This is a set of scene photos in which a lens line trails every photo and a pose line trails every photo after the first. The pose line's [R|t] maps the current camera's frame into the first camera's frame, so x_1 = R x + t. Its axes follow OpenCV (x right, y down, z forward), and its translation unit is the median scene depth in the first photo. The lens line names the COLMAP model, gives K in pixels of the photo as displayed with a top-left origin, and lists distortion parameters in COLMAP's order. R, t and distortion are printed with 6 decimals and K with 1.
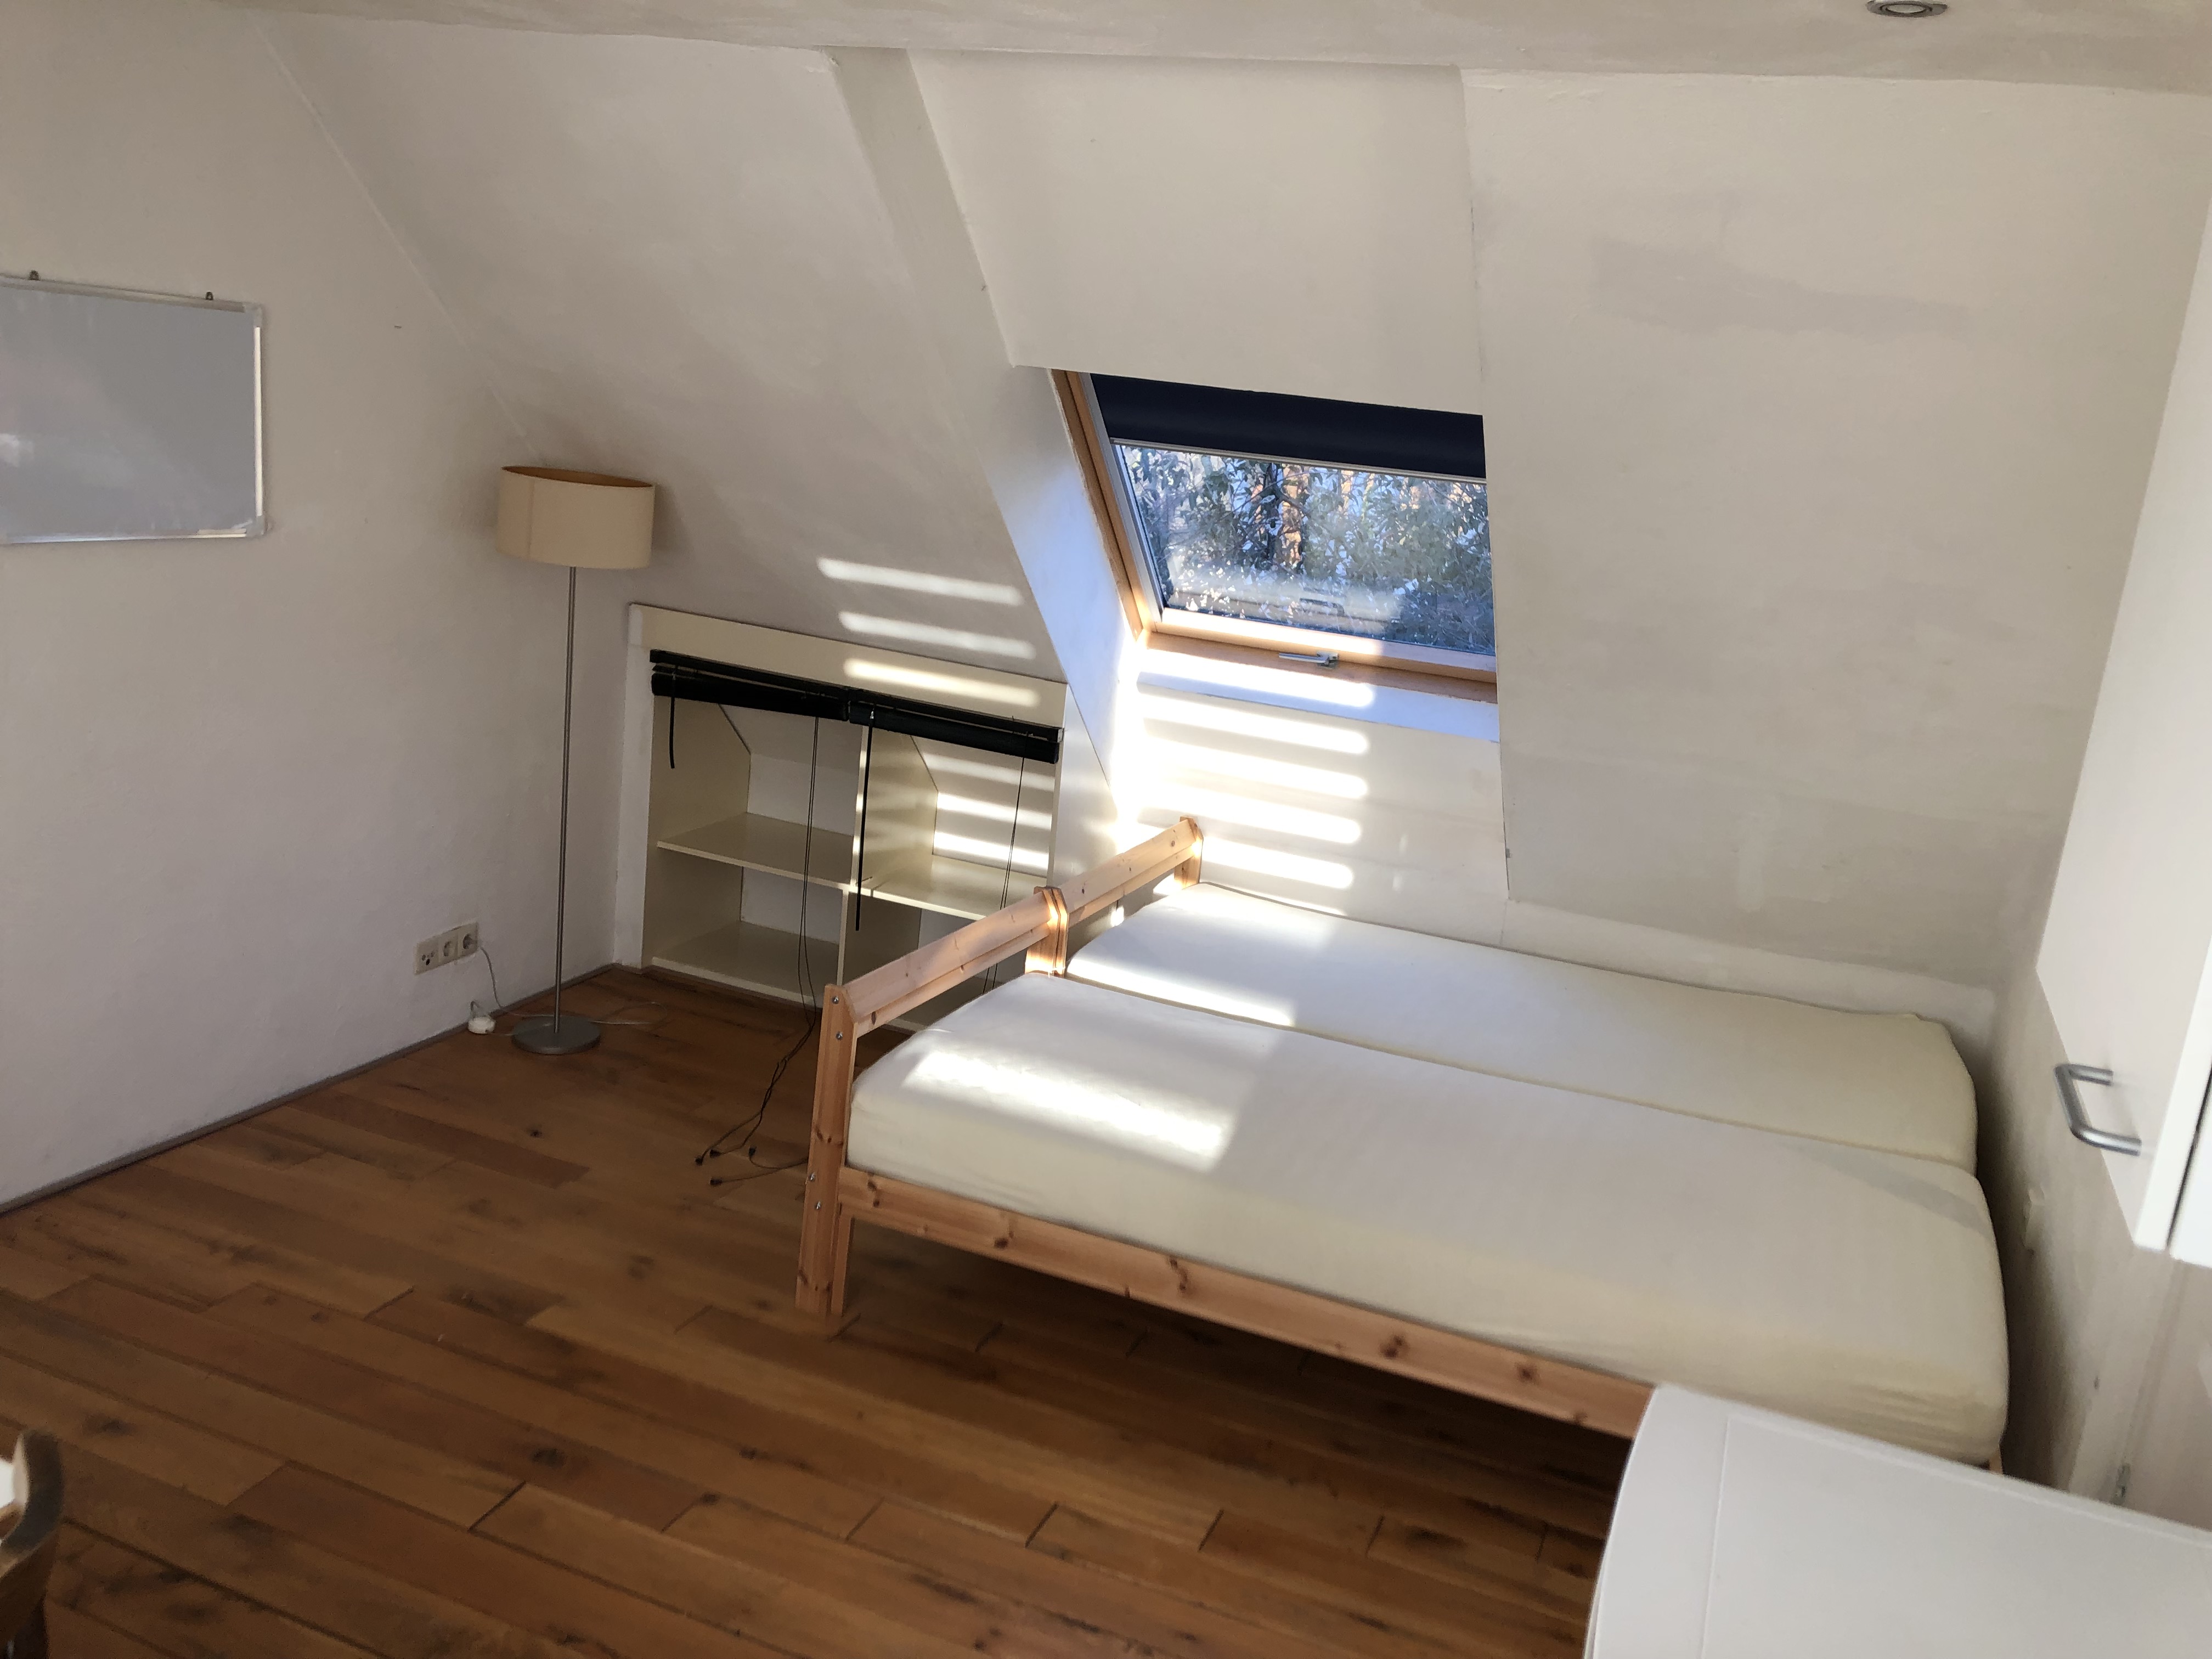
lens RADIAL K [[1837.1, 0, 1106.0], [0, 1837.1, 829.5], [0, 0, 1]] dist [0.161718, -0.001055]
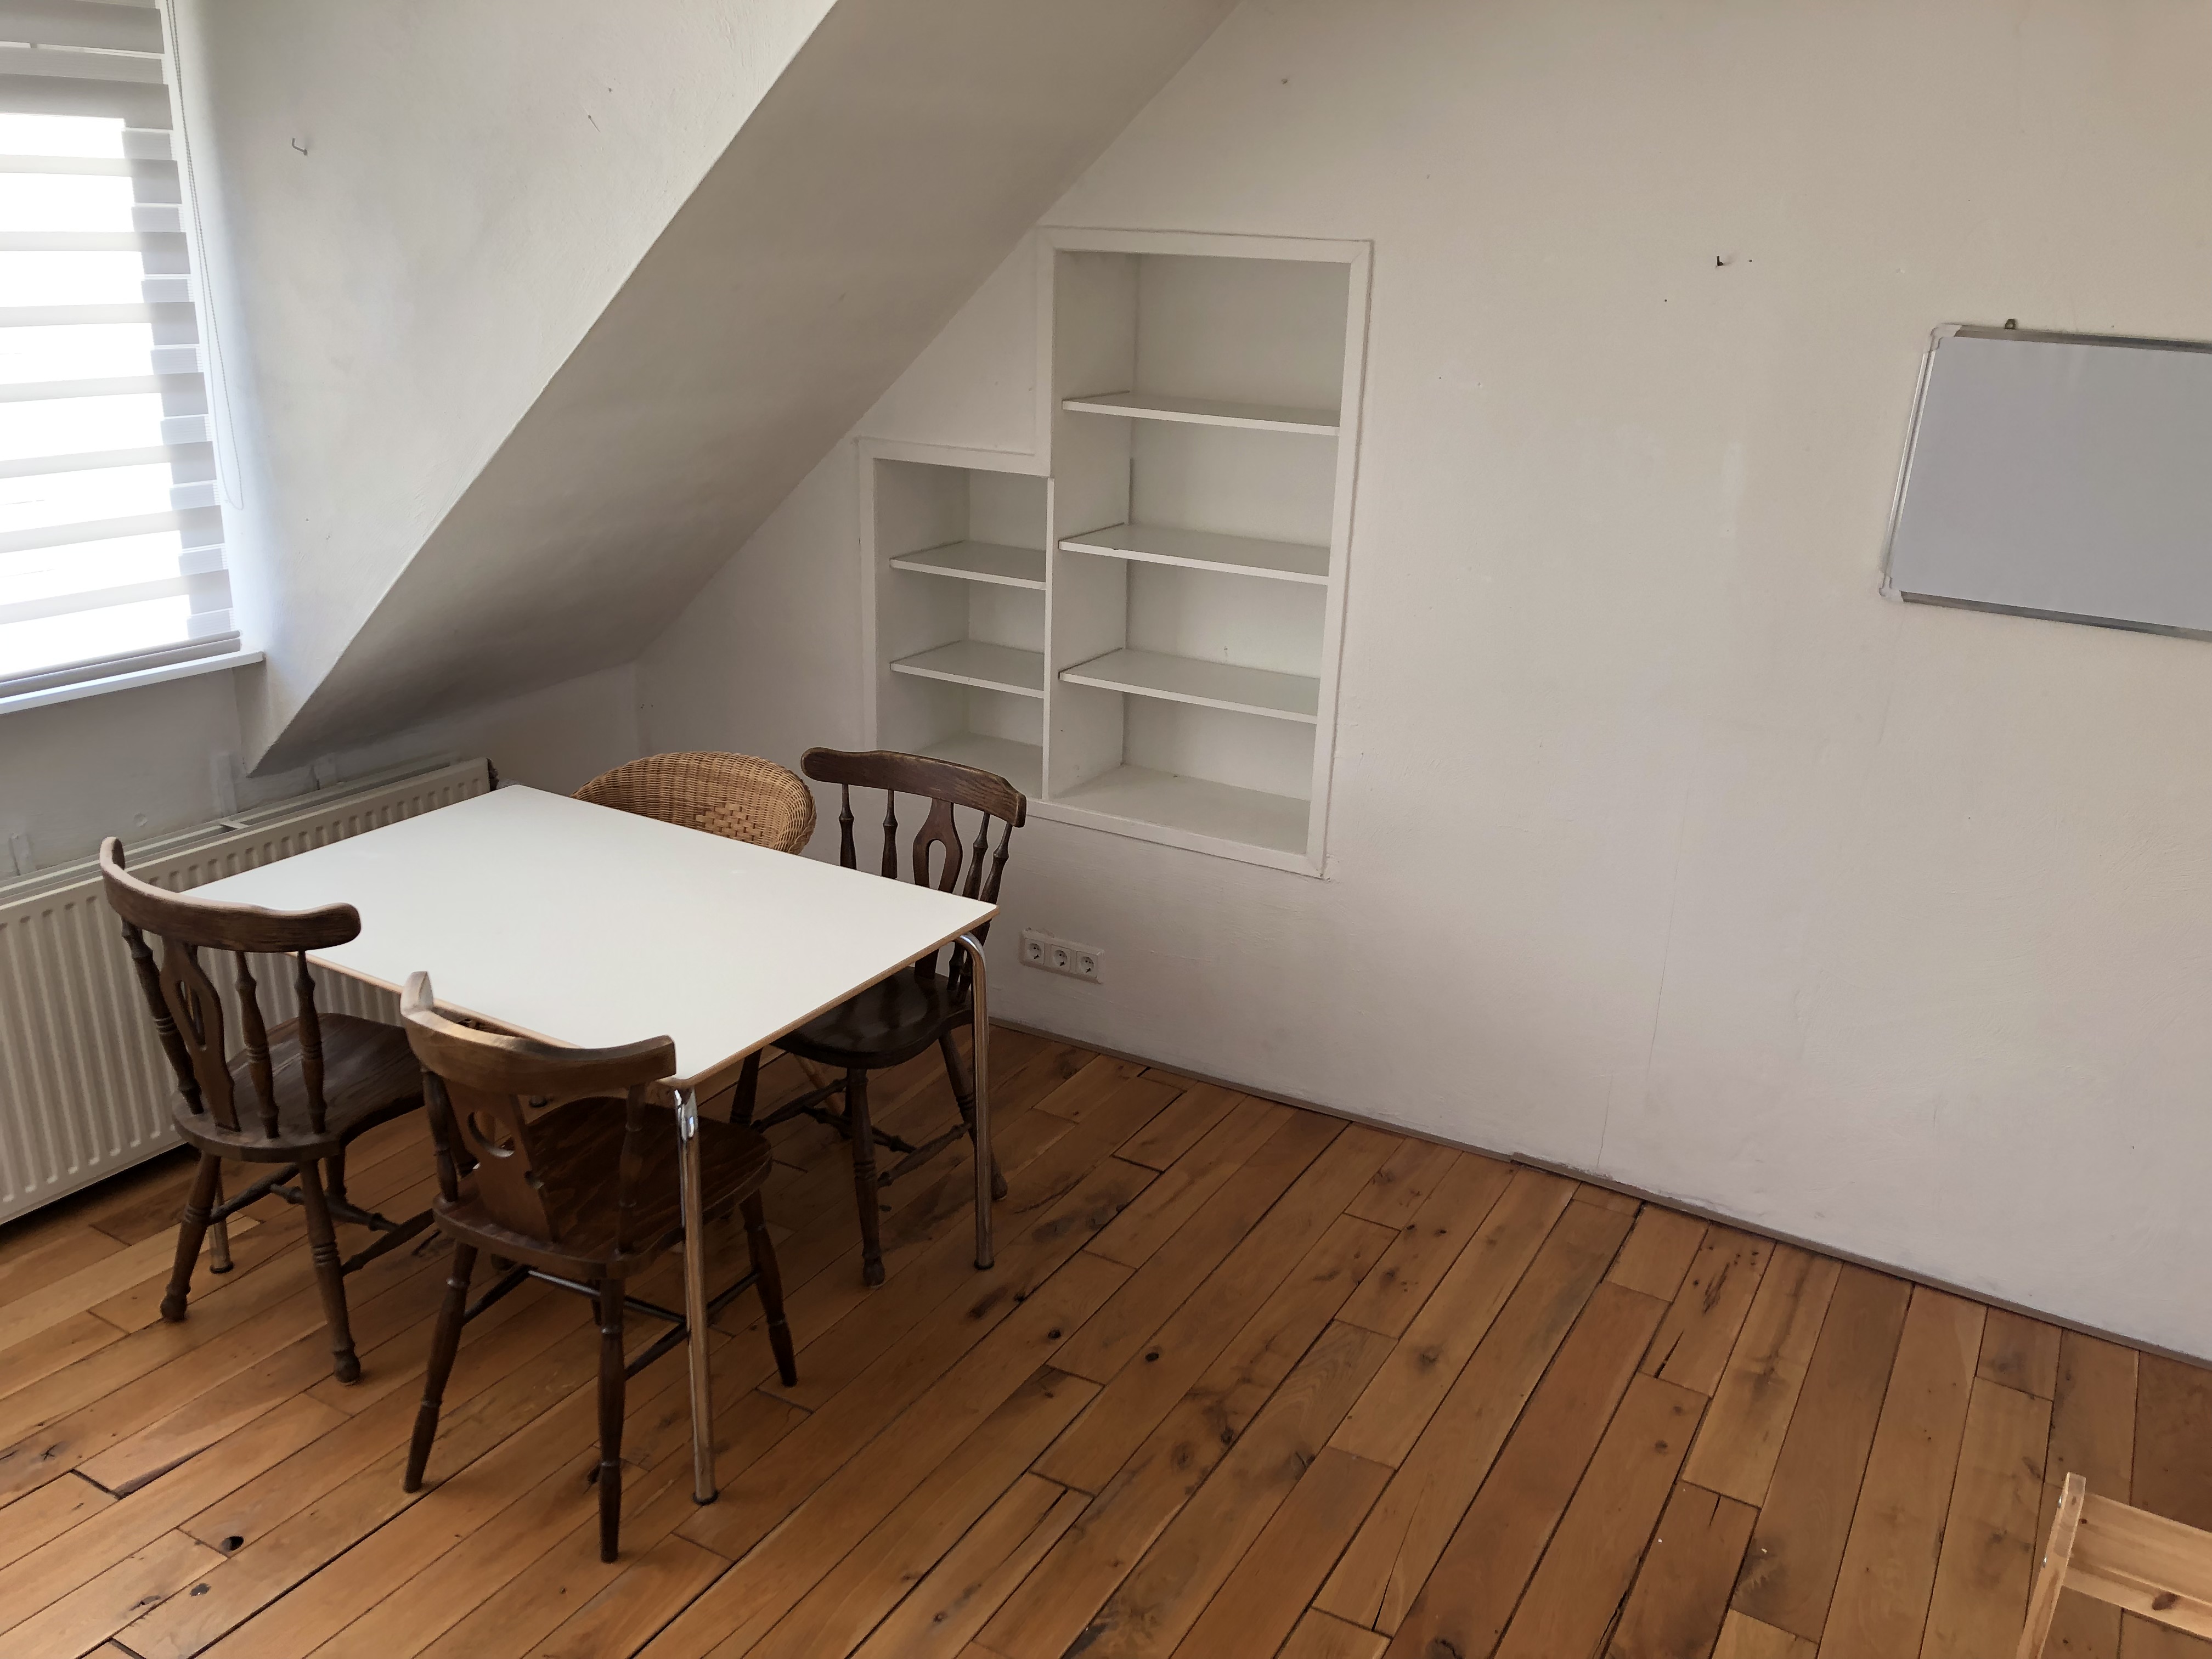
lens RADIAL K [[1837.1, 0, 1106.0], [0, 1837.1, 829.5], [0, 0, 1]] dist [0.161718, -0.001055]
pose [[-0.125398, 0.215948, -0.968319, 0.422368], [-0.267626, 0.932478, 0.242613, -0.163904], [0.955328, 0.289571, -0.059137, 0.696798]]
